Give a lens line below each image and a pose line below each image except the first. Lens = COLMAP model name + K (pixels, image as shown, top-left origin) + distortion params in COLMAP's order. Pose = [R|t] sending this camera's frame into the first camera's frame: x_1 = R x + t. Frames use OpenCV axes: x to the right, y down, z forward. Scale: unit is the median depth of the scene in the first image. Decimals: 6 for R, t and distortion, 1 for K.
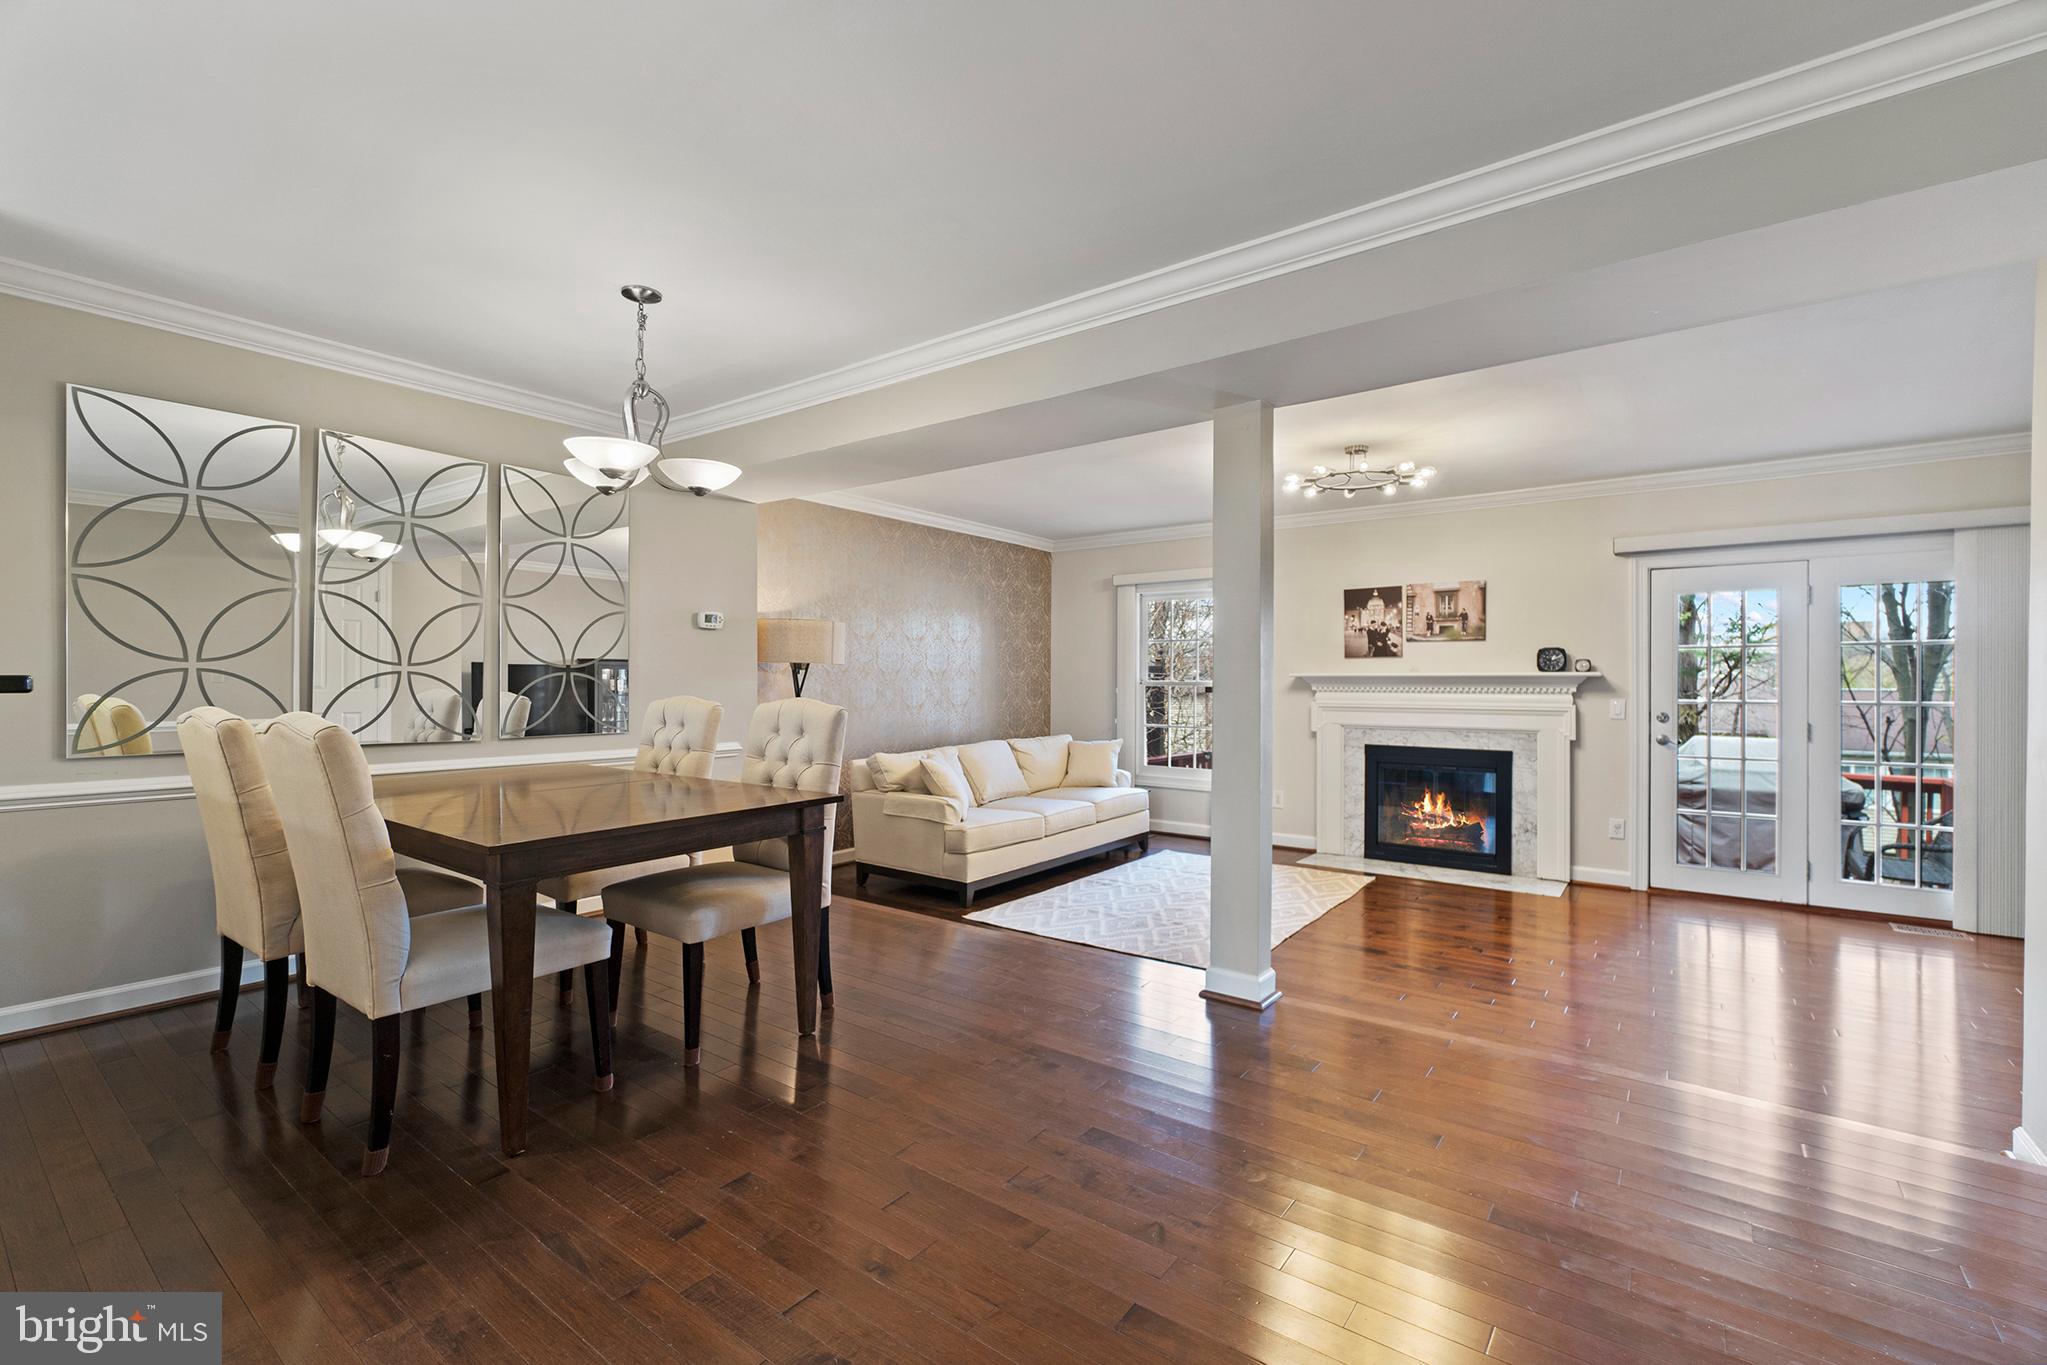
lens RADIAL K [[880.6, 0, 1033.1], [0, 880.6, 681.2], [0, 0, 1]] dist [0.000228, 0.000243]
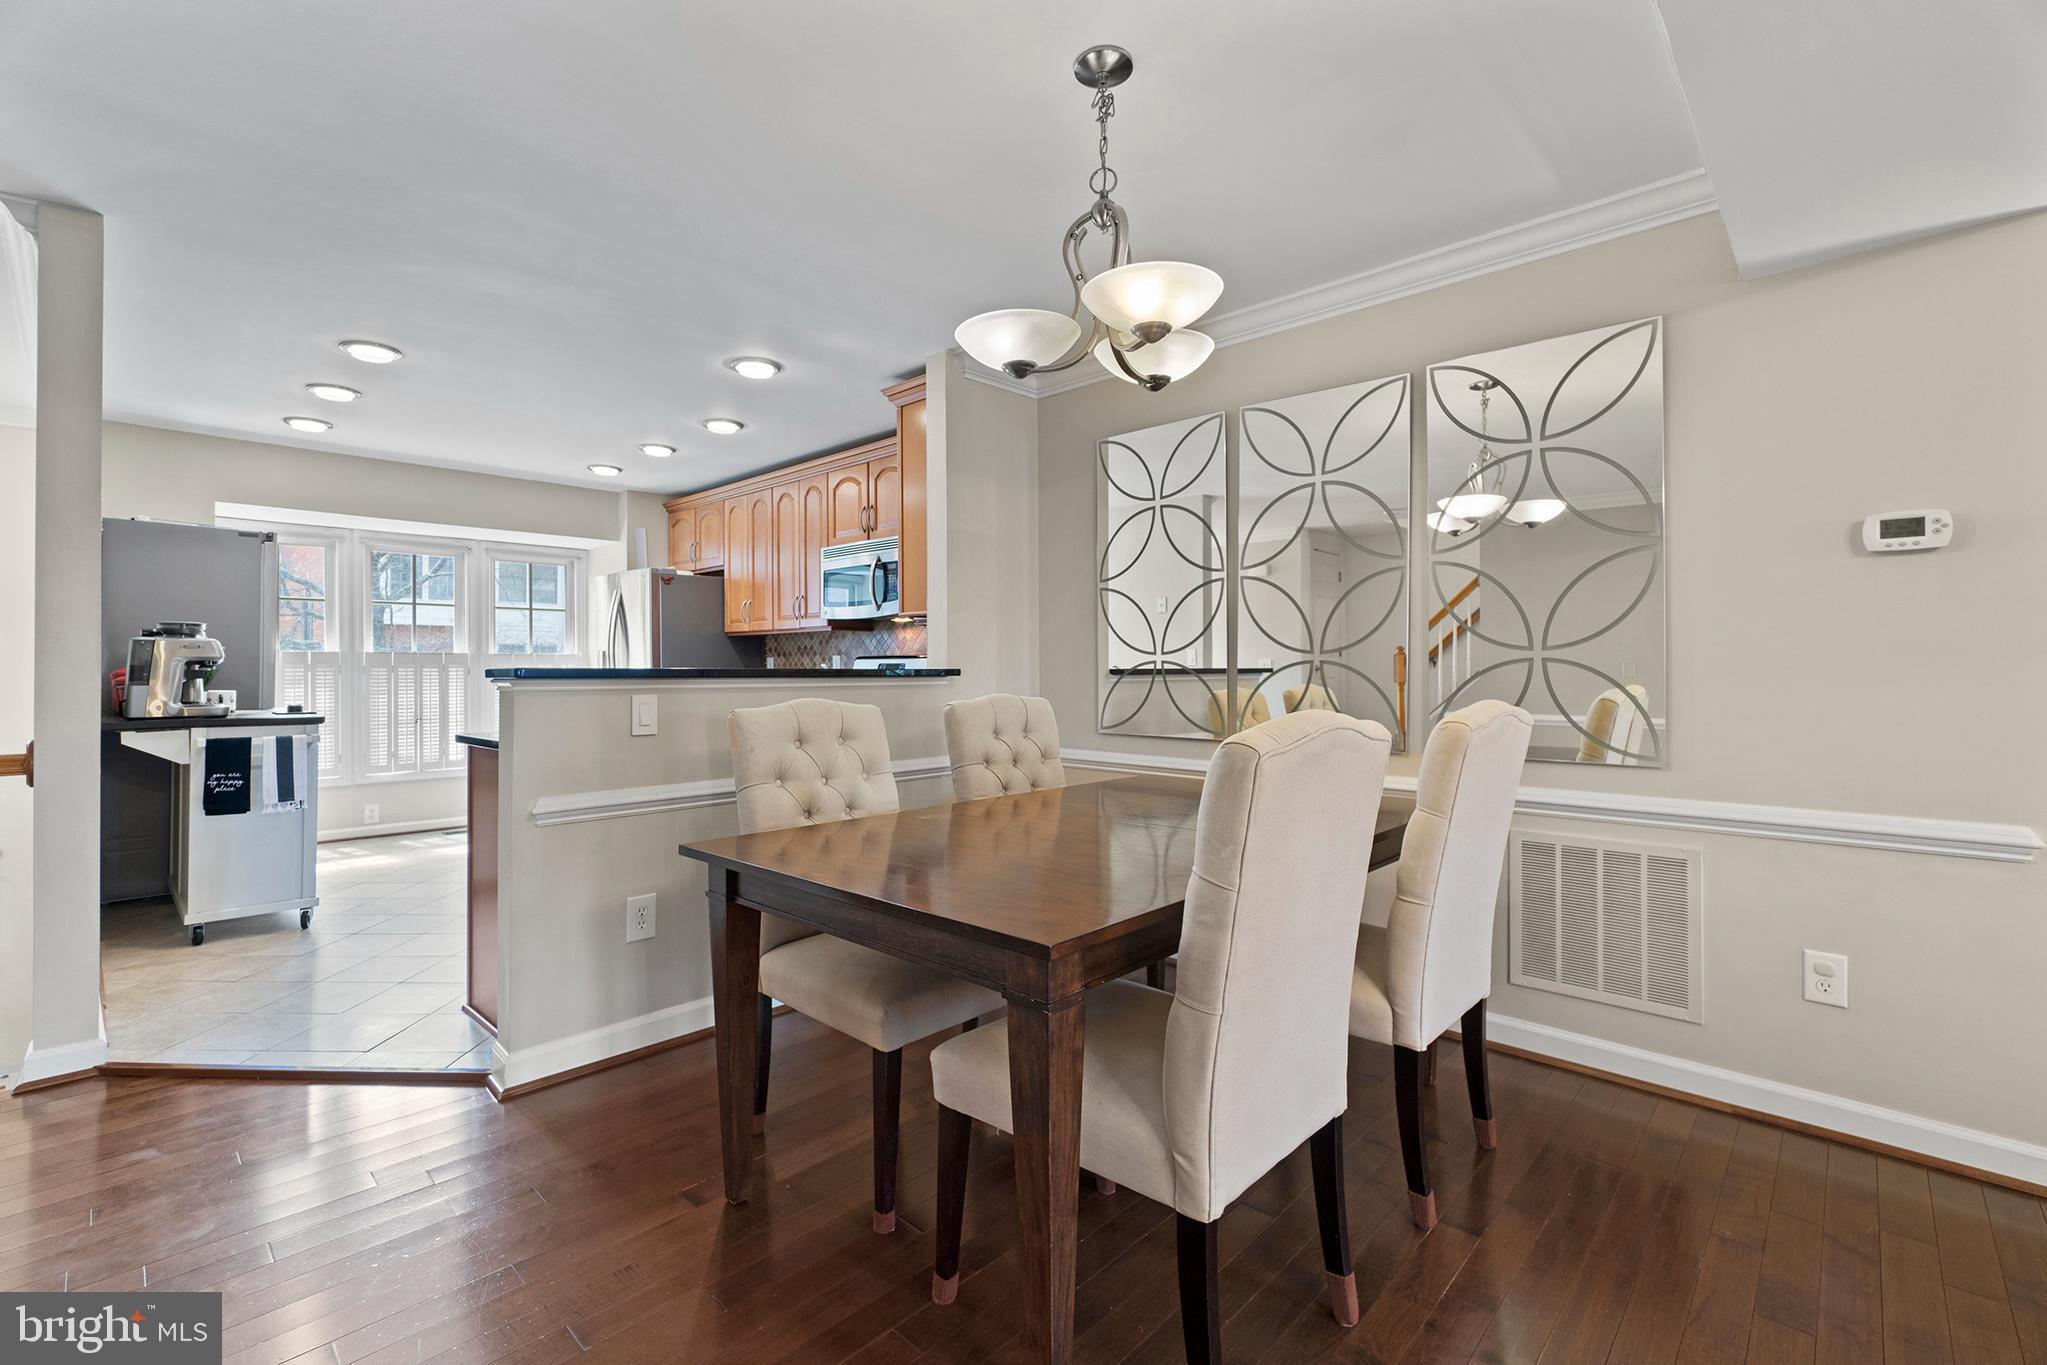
lens RADIAL K [[888.6, 0, 1012.8], [0, 888.6, 671.5], [0, 0, 1]] dist [-0.003119, -0.000202]
pose [[-0.127027, 0.002593, -0.991896, 0.127467], [0.003692, 0.999991, 0.002141, -0.002434], [0.991892, -0.003390, -0.127036, 0.634433]]
